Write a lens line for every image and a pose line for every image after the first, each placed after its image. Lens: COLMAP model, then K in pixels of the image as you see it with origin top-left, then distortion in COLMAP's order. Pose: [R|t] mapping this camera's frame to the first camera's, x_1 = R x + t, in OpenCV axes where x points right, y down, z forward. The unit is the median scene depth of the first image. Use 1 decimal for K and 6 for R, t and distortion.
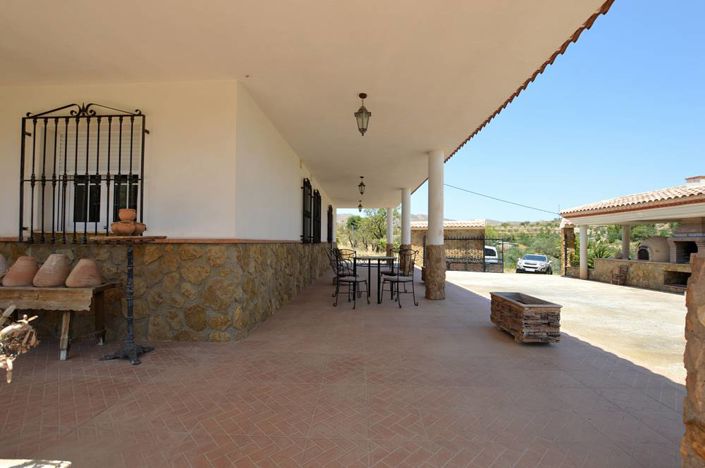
lens RADIAL K [[323.3, 0, 344.5], [0, 323.3, 232.6], [0, 0, 1]] dist [-0.031065, 0.001150]
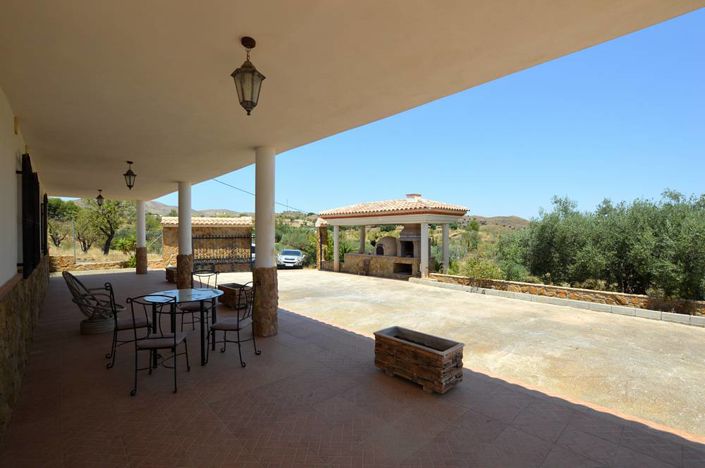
lens RADIAL K [[323.3, 0, 350.8], [0, 323.3, 234.4], [0, 0, 1]] dist [-0.031065, 0.001150]
pose [[0.700904, -0.014874, 0.713101, -0.080591], [-0.012027, 0.999394, 0.032667, -0.041697], [-0.713154, -0.031473, 0.700300, 0.176126]]
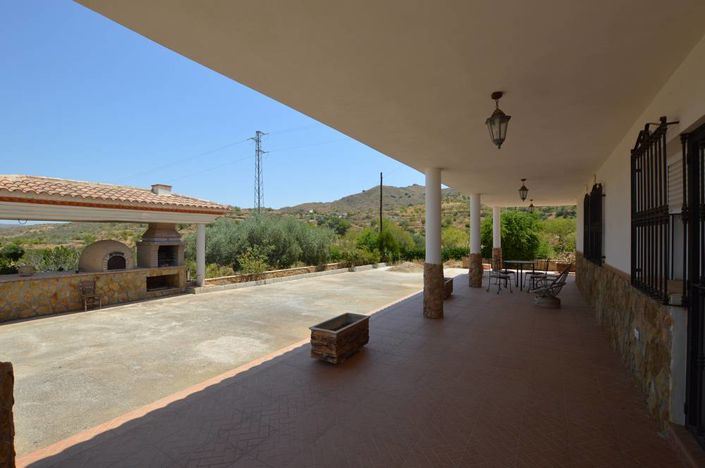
lens RADIAL K [[323.3, 0, 356.1], [0, 323.3, 231.3], [0, 0, 1]] dist [-0.031065, 0.001150]
pose [[-0.853440, -0.009561, 0.521103, -0.010793], [-0.024726, 0.999449, -0.022158, -0.010508], [-0.520603, -0.031796, -0.853206, 1.500649]]
